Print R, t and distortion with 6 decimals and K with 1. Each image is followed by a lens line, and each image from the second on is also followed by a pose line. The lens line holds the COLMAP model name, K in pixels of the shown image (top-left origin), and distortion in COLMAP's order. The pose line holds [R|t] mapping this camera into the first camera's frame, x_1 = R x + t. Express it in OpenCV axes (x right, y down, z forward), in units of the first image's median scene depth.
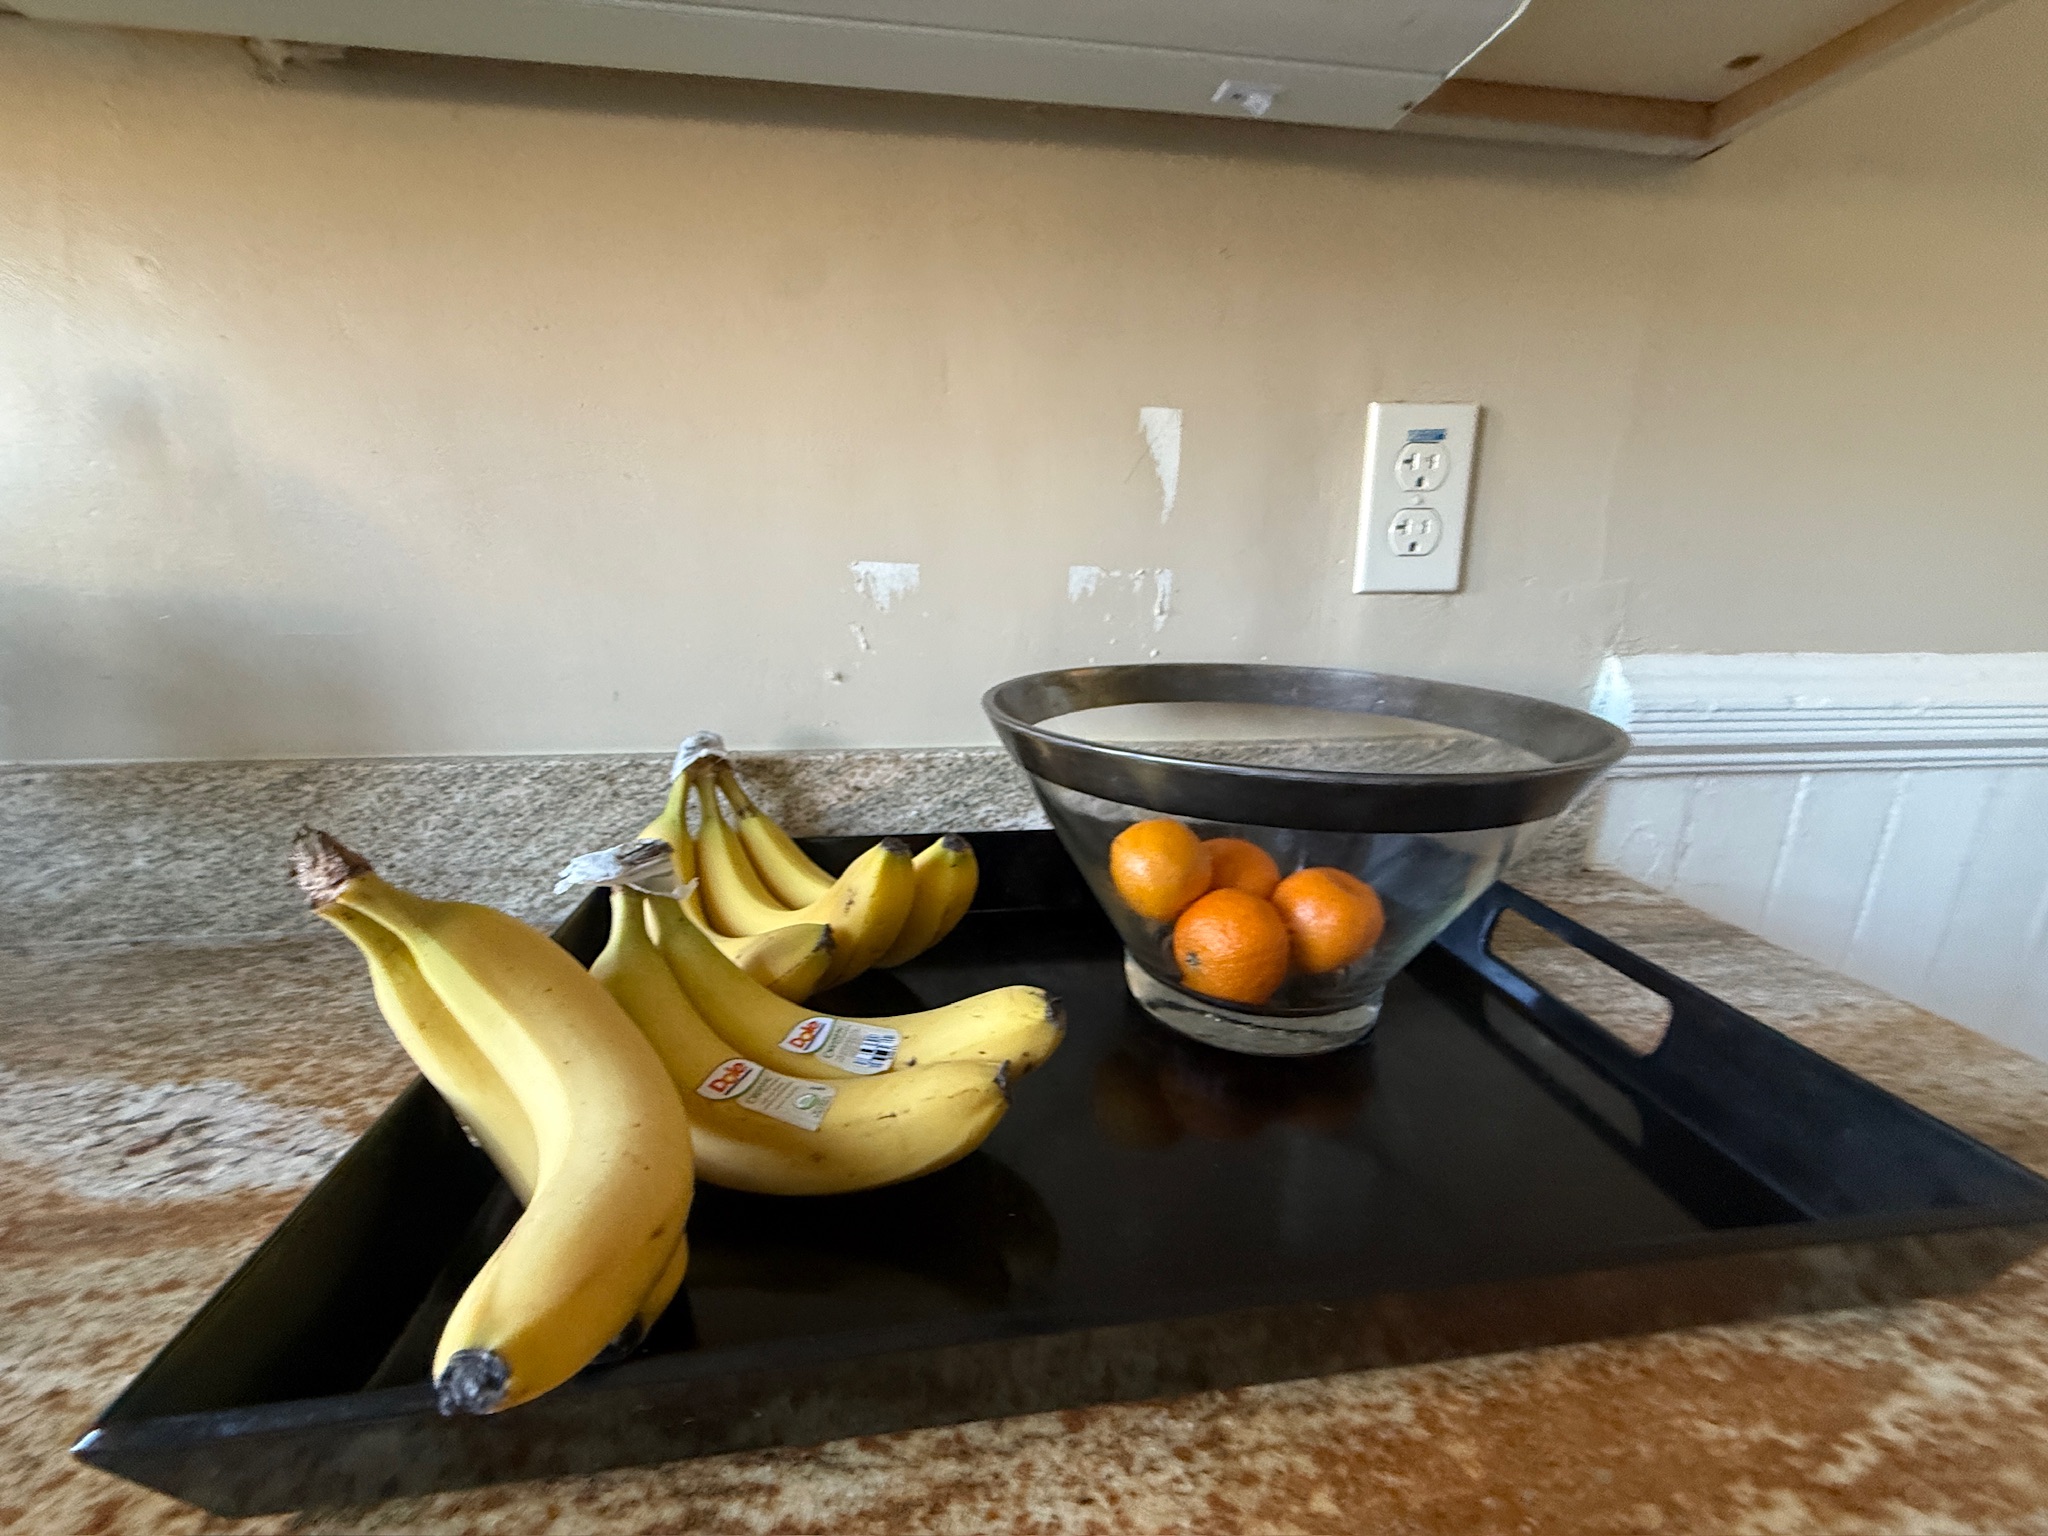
lens RADIAL K [[809.0, 0, 1023.7], [0, 809.0, 769.4], [0, 0, 1]] dist [0.000551, 0.000199]
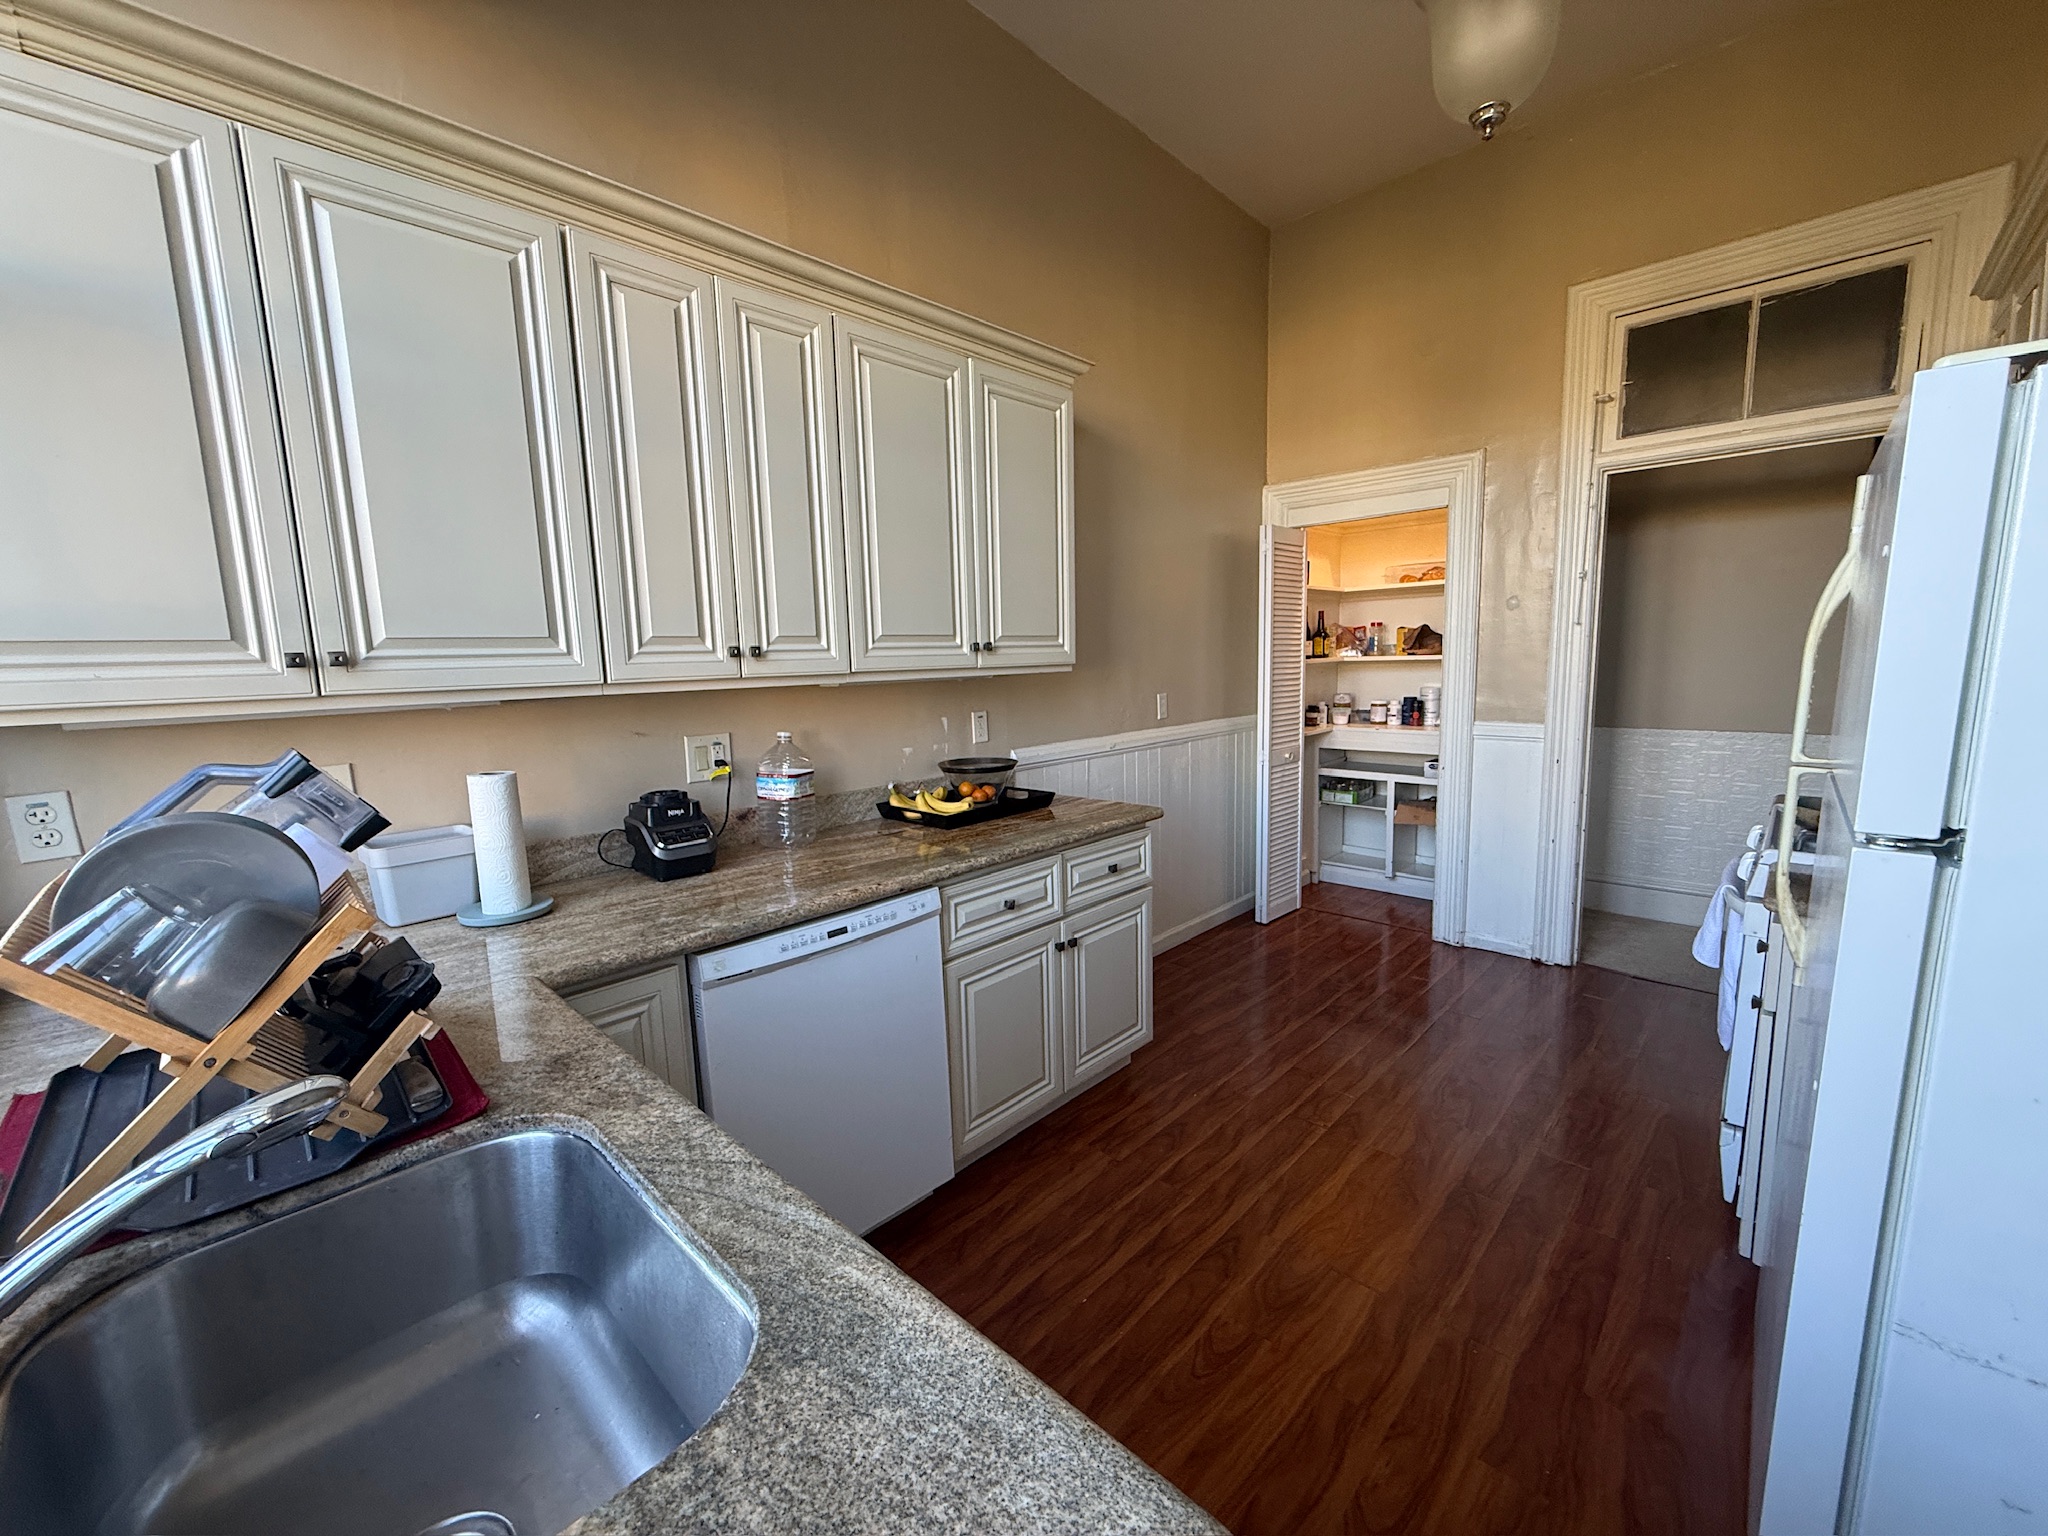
lens RADIAL K [[809.0, 0, 1024.8], [0, 809.0, 765.8], [0, 0, 1]] dist [0.000551, 0.000199]
pose [[0.785880, -0.120492, 0.606527, -2.966600], [0.189363, 0.980605, -0.050552, 0.308455], [-0.588672, 0.154582, 0.793454, -3.945984]]
